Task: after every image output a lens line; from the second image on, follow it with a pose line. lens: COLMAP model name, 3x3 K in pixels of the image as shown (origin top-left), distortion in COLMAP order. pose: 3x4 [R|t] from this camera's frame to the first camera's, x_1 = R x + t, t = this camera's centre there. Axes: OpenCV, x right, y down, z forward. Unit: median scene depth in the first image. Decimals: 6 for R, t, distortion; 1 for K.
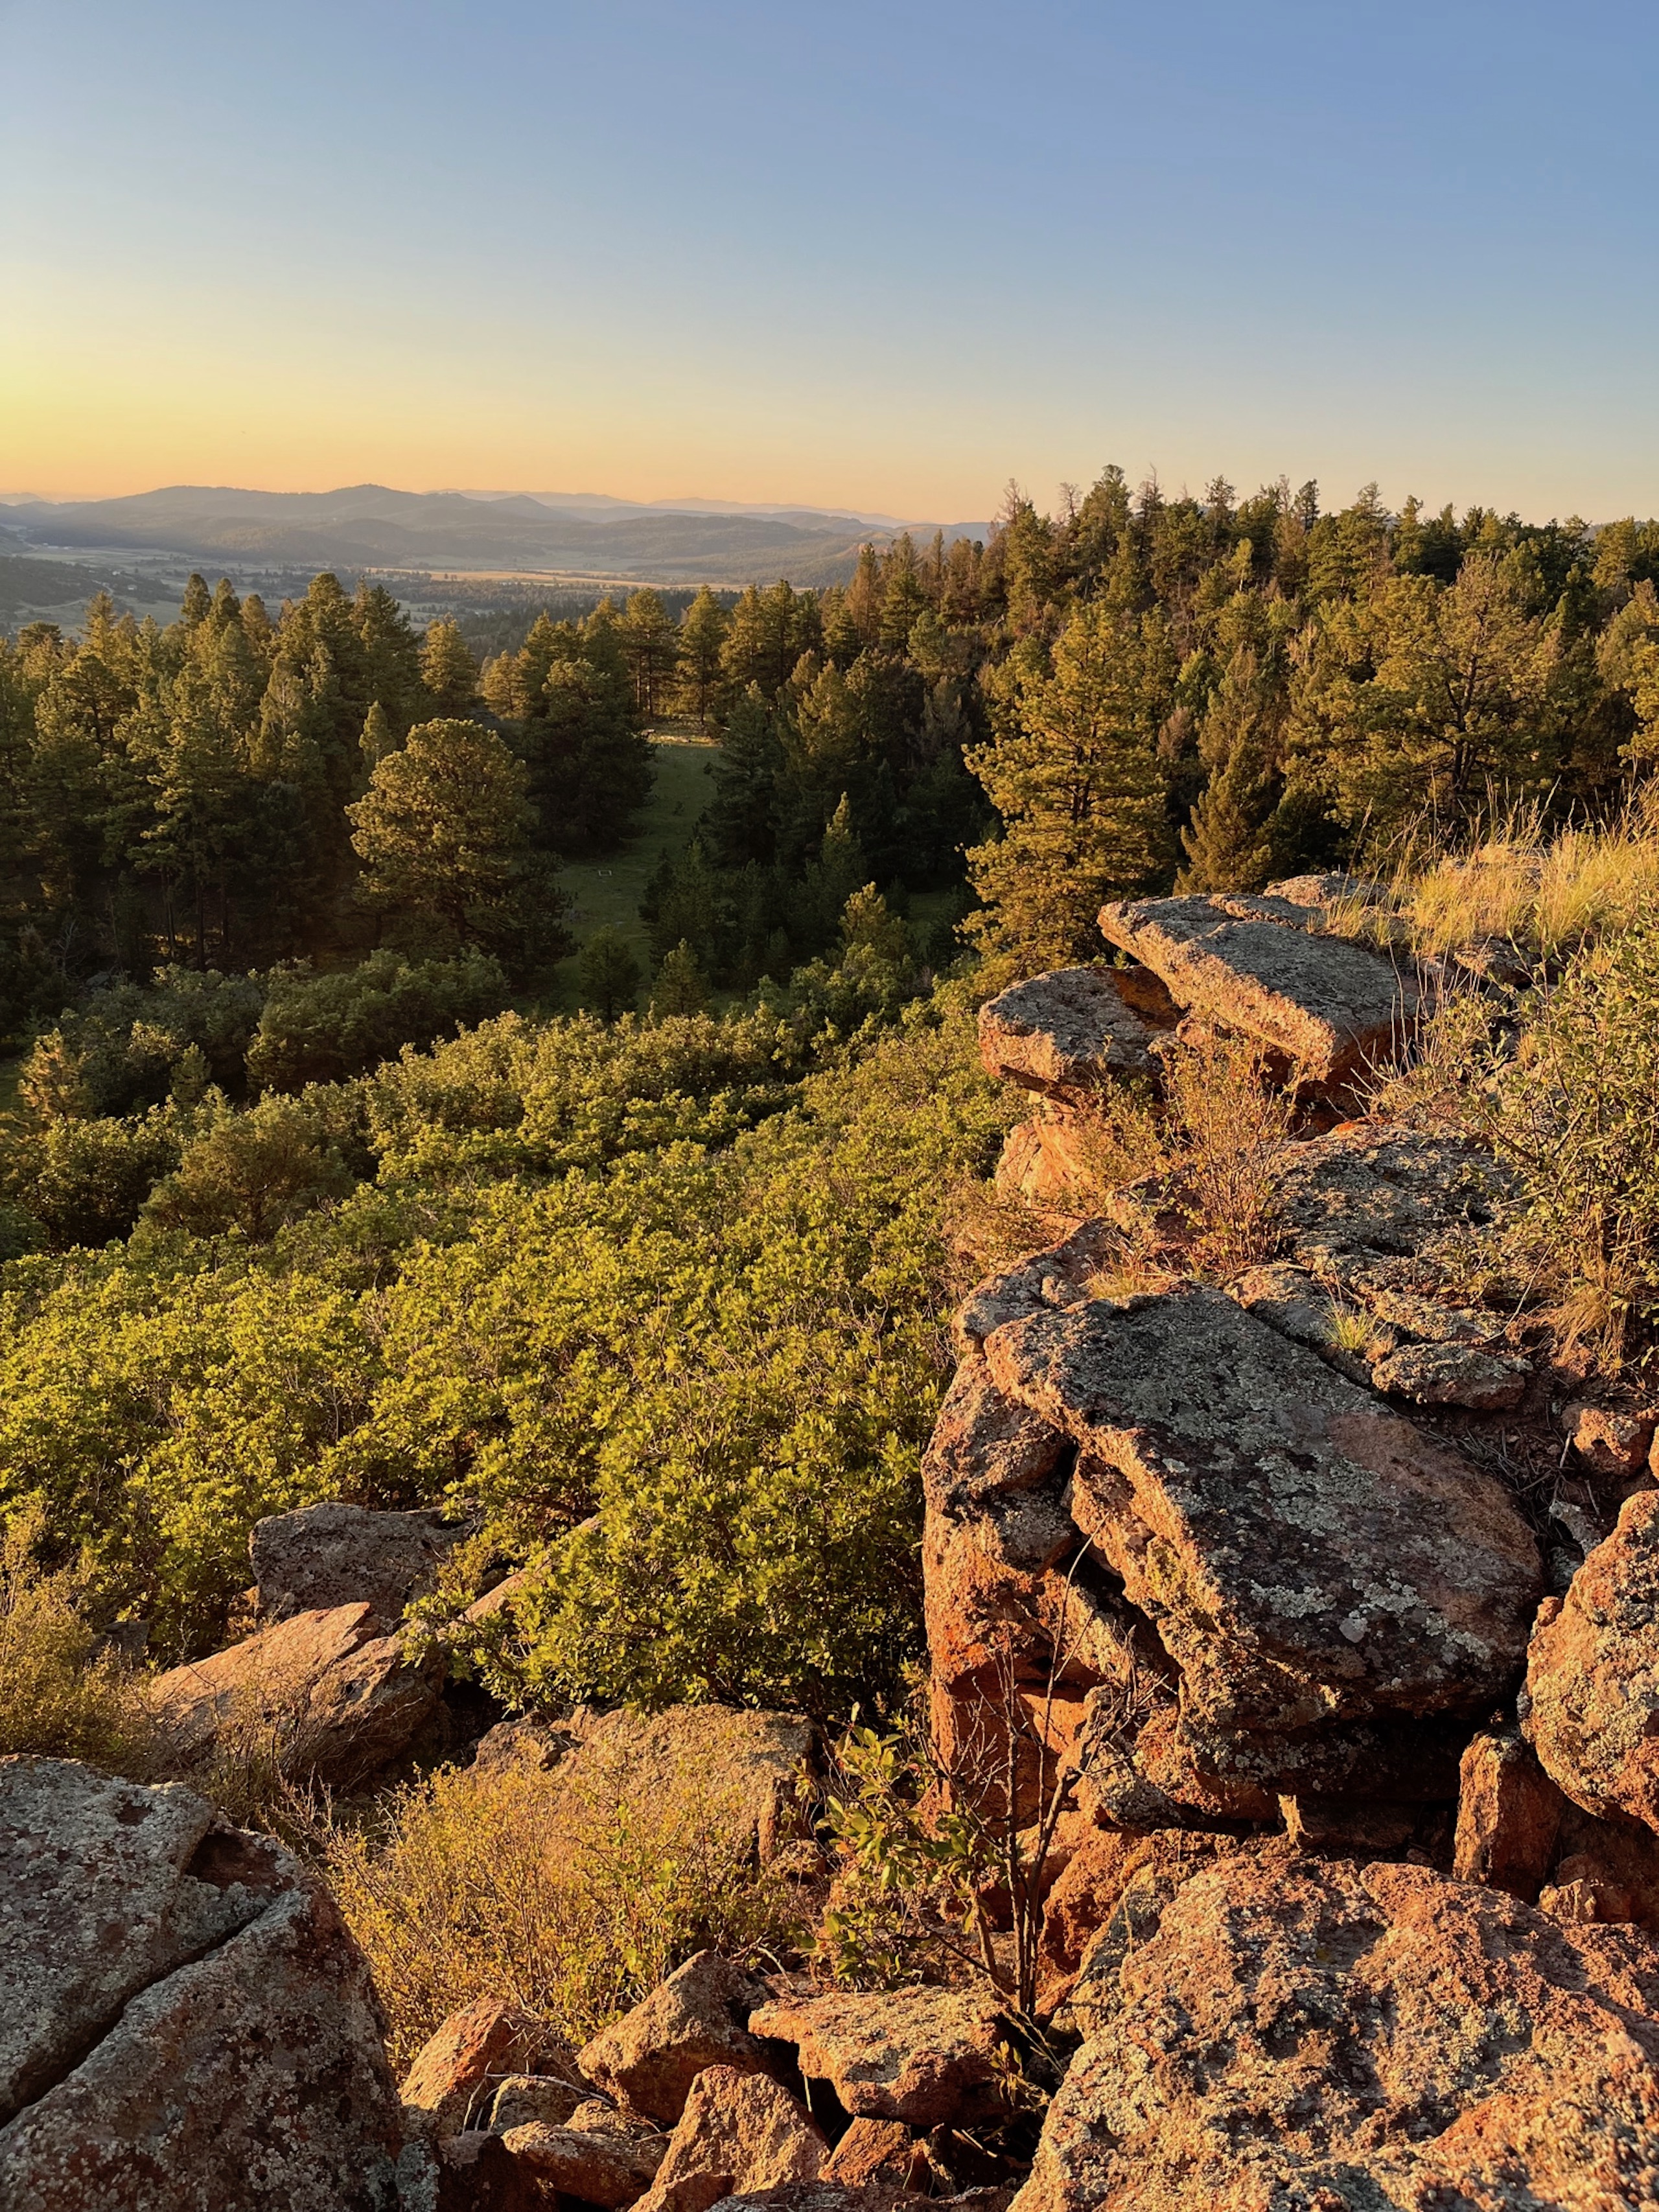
lens RADIAL K [[1678.5, 0, 842.8], [0, 1678.5, 1103.6], [0, 0, 1]] dist [0.023452, 0.012328]
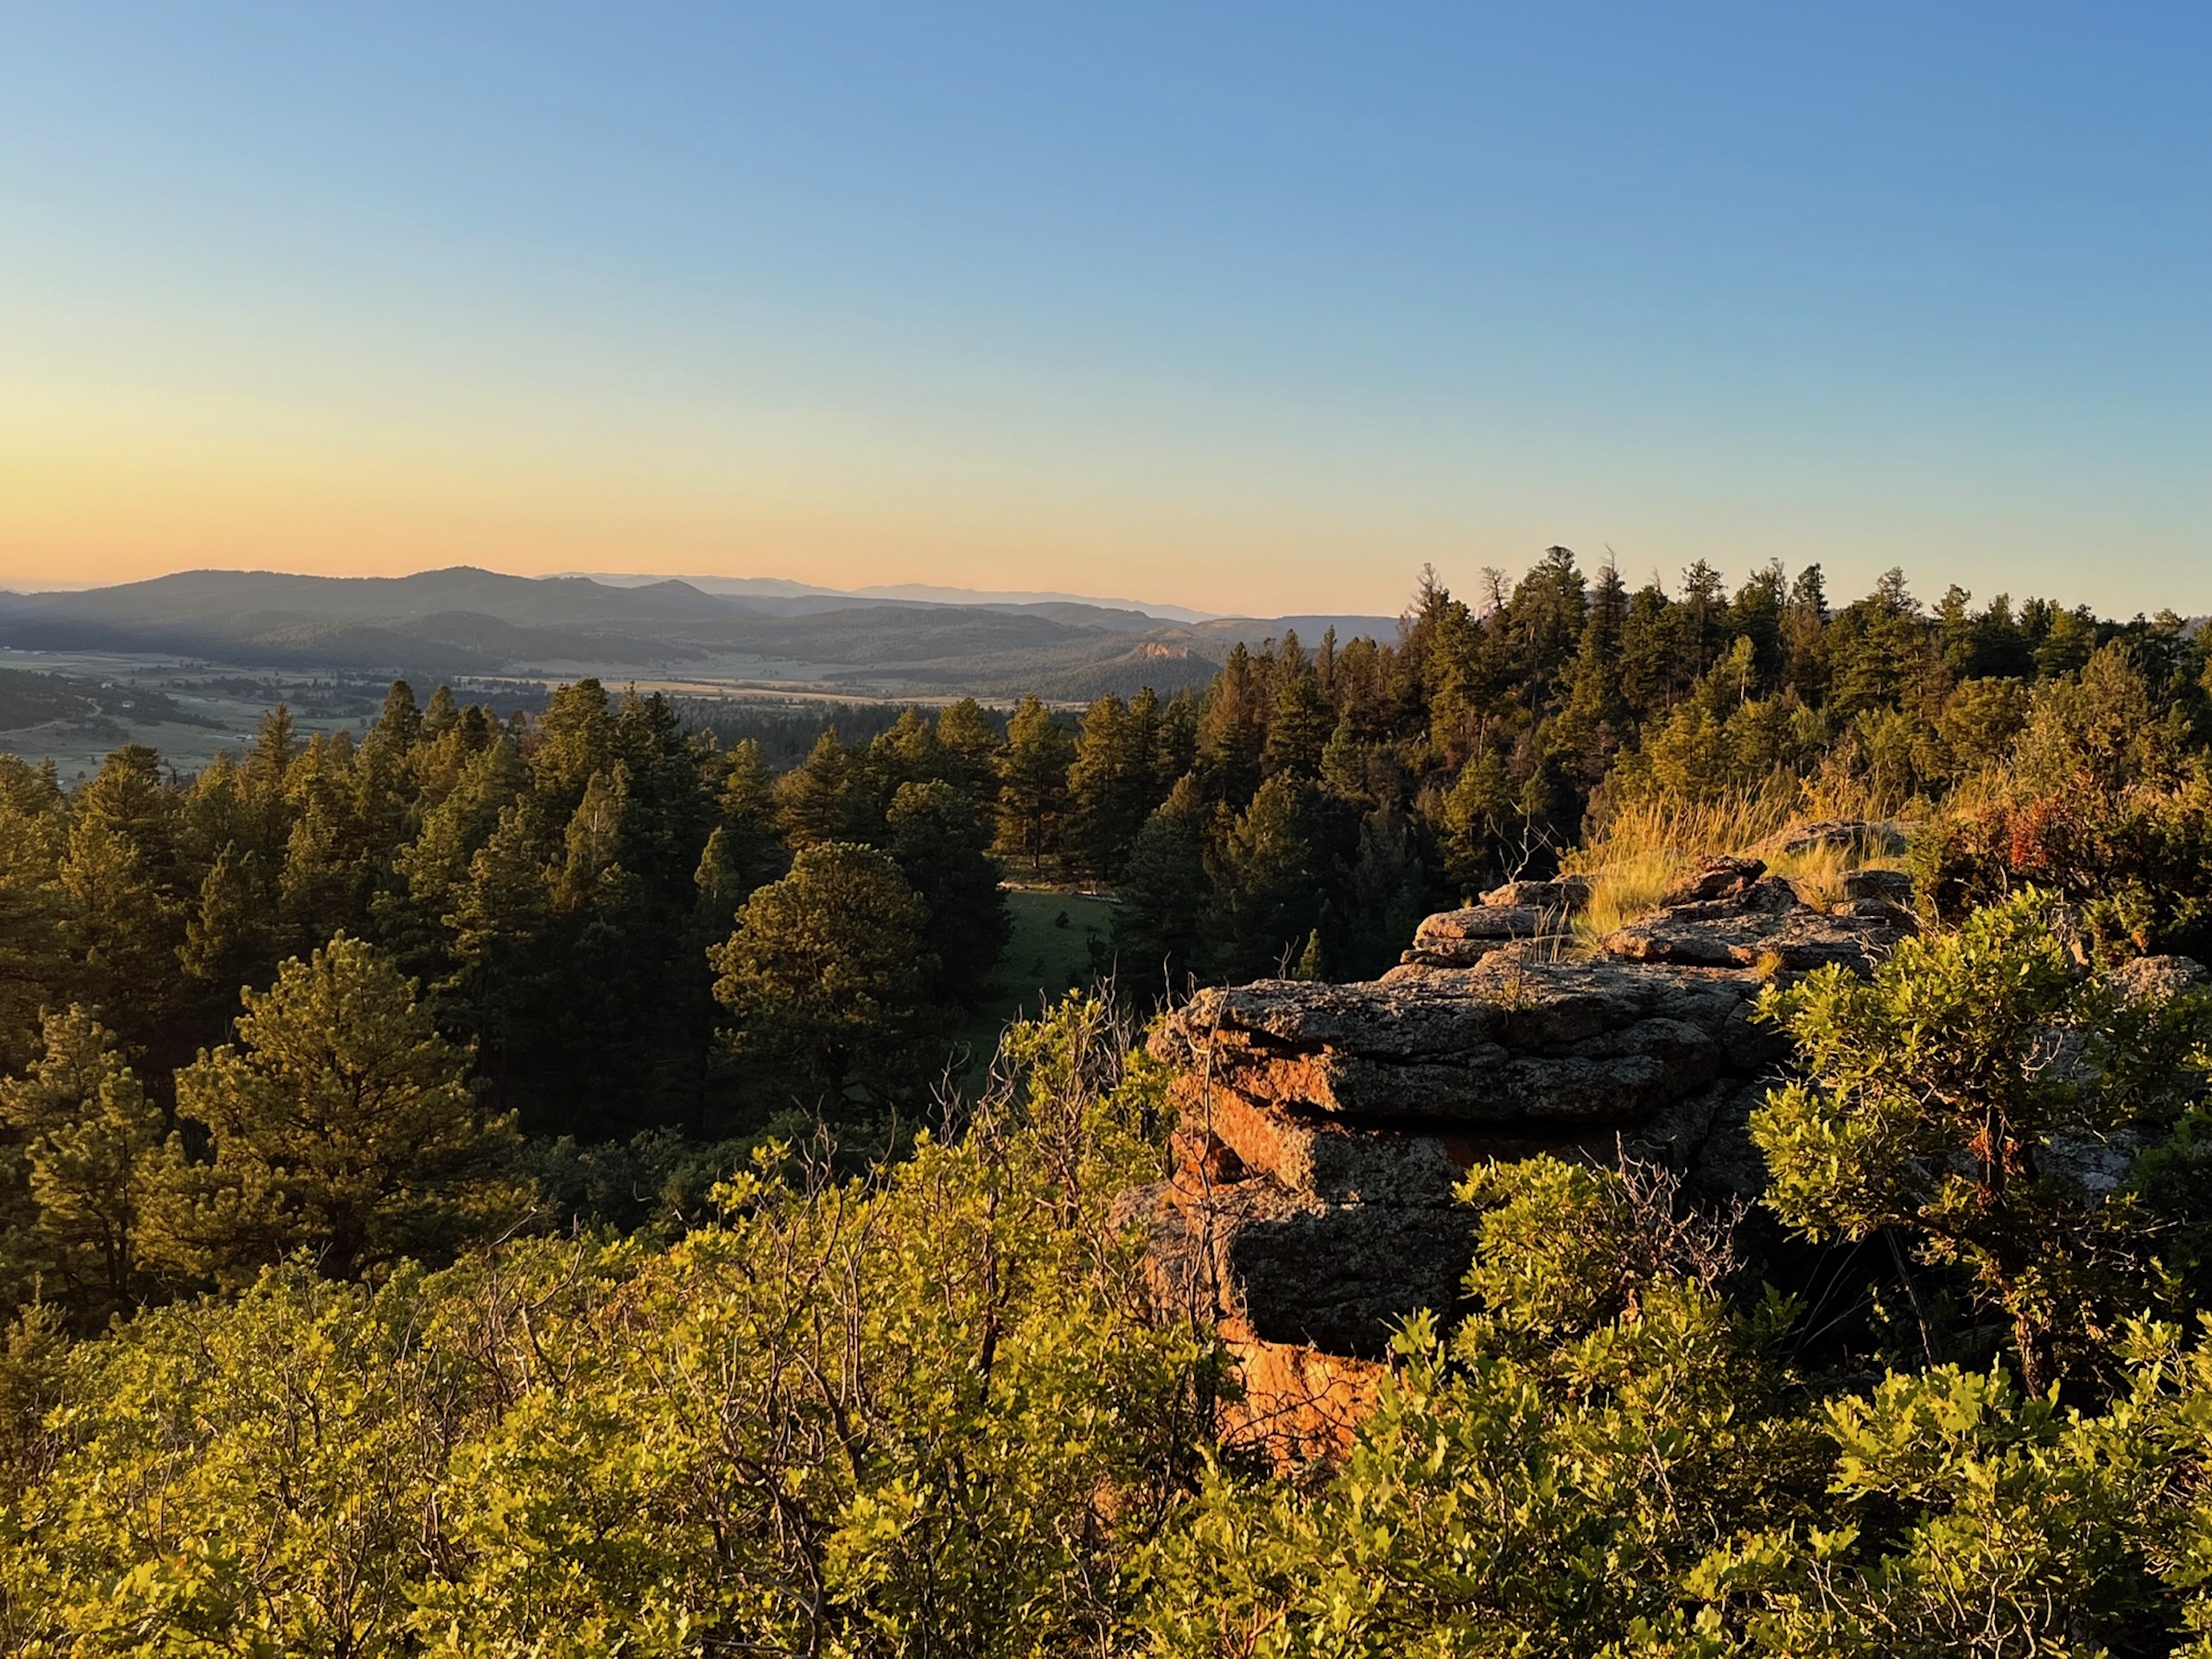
lens RADIAL K [[2467.3, 0, 1098.6], [0, 2467.3, 836.0], [0, 0, 1]] dist [0.057972, 0.000000]
pose [[0.999968, 0.000146, -0.008021, -0.050227], [-0.002074, 0.970534, -0.240954, 0.031345], [0.007750, 0.240963, 0.970503, -0.092334]]
